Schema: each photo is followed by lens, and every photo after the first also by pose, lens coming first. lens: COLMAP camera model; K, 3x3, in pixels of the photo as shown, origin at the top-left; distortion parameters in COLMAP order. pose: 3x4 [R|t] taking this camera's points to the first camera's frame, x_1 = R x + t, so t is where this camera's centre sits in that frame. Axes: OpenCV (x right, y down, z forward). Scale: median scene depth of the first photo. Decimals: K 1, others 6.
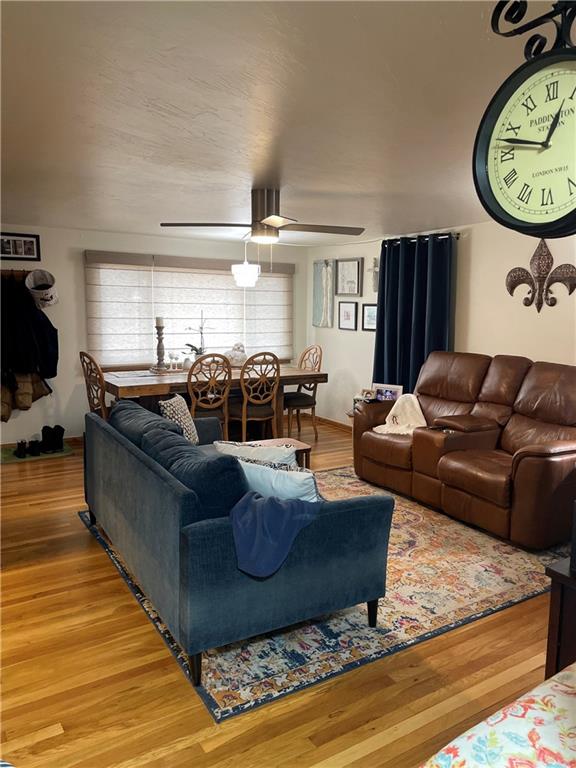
lens RADIAL K [[583.8, 0, 291.4], [0, 583.8, 384.9], [0, 0, 1]] dist [0.037715, -0.026305]
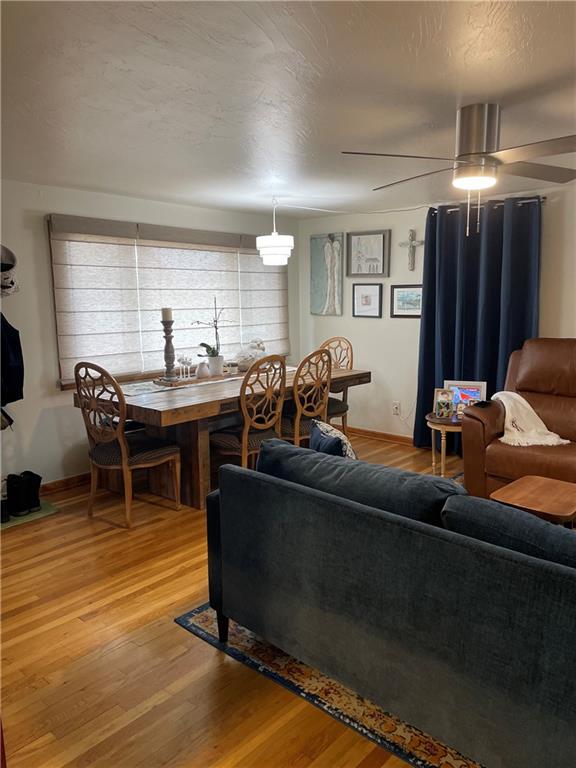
lens RADIAL K [[583.8, 0, 286.2], [0, 583.8, 381.9], [0, 0, 1]] dist [0.037715, -0.026305]
pose [[0.960571, -0.063188, 0.270759, -0.271925], [0.059988, 0.997997, 0.020087, -0.028368], [-0.271486, -0.003053, 0.962438, 0.247710]]
